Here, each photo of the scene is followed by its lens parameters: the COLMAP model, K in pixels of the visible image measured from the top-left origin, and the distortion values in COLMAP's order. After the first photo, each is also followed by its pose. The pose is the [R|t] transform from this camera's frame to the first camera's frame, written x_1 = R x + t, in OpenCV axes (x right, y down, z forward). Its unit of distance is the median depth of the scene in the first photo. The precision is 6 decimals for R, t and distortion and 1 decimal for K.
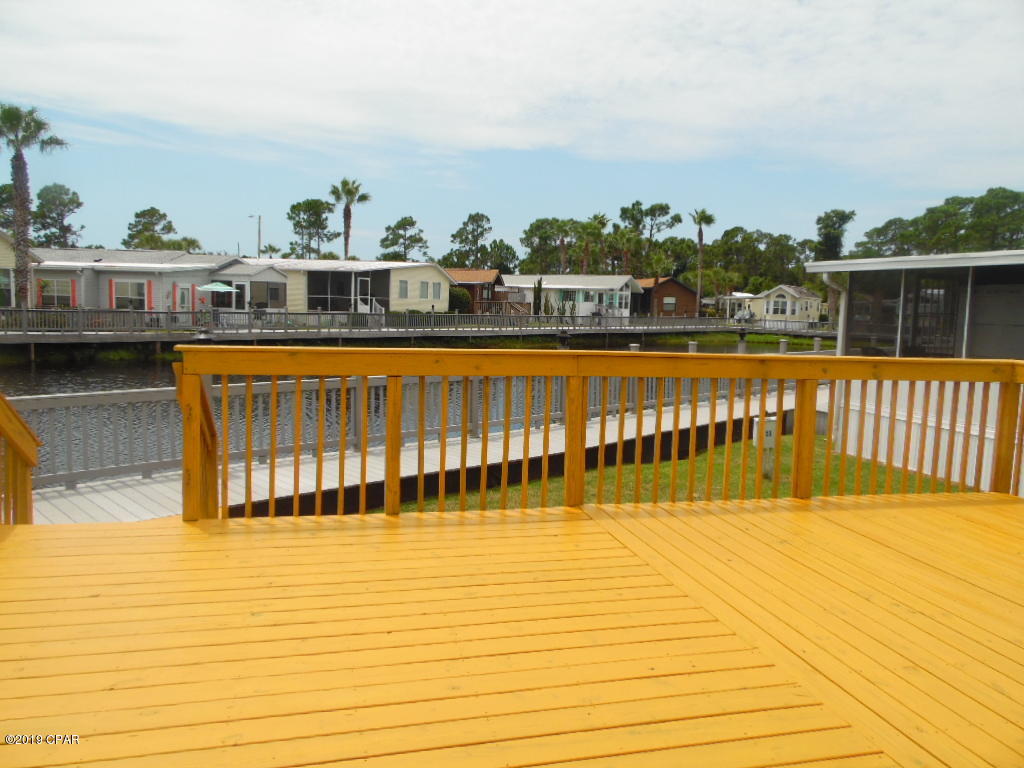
lens RADIAL K [[750.9, 0, 483.8], [0, 750.9, 383.5], [0, 0, 1]] dist [-0.005143, 0.045056]
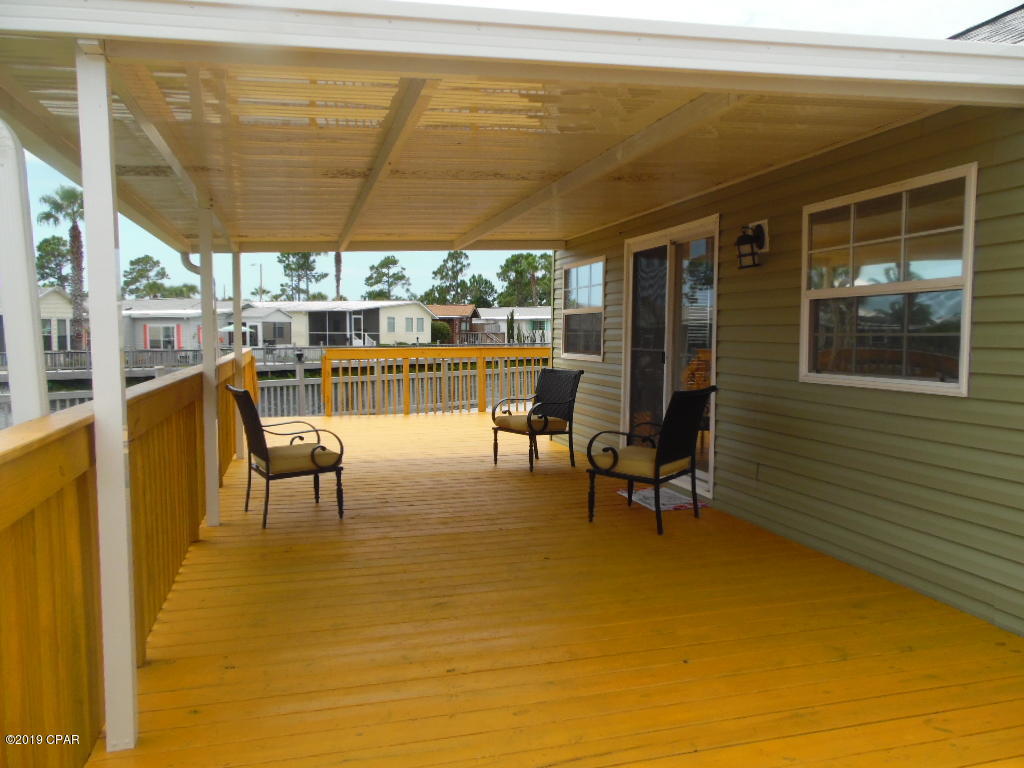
lens RADIAL K [[750.9, 0, 483.8], [0, 750.9, 383.5], [0, 0, 1]] dist [-0.005143, 0.045056]
pose [[0.999185, -0.035383, 0.019436, 0.004396], [0.036177, 0.998456, -0.042156, 0.008886], [-0.017915, 0.042825, 0.998922, -0.072136]]
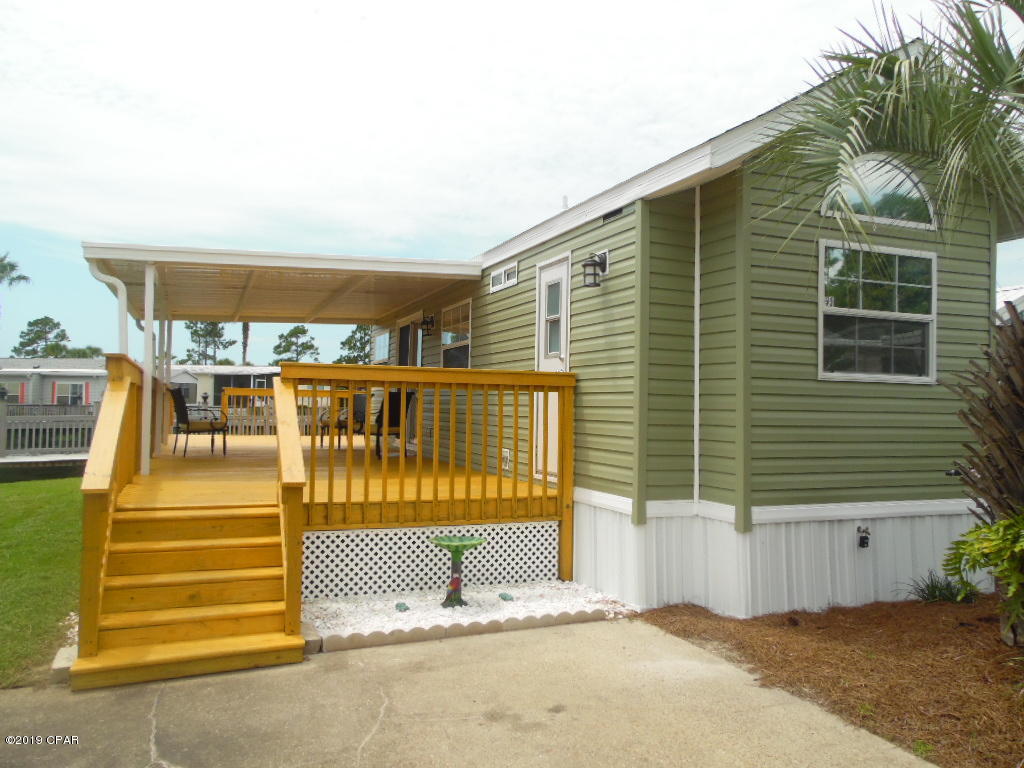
lens RADIAL K [[750.9, 0, 483.8], [0, 750.9, 383.5], [0, 0, 1]] dist [-0.005143, 0.045056]
pose [[0.990374, -0.009211, 0.138110, 0.016277], [0.028103, 0.990382, -0.135474, 0.021024], [-0.135534, 0.138051, 0.981108, -0.127050]]
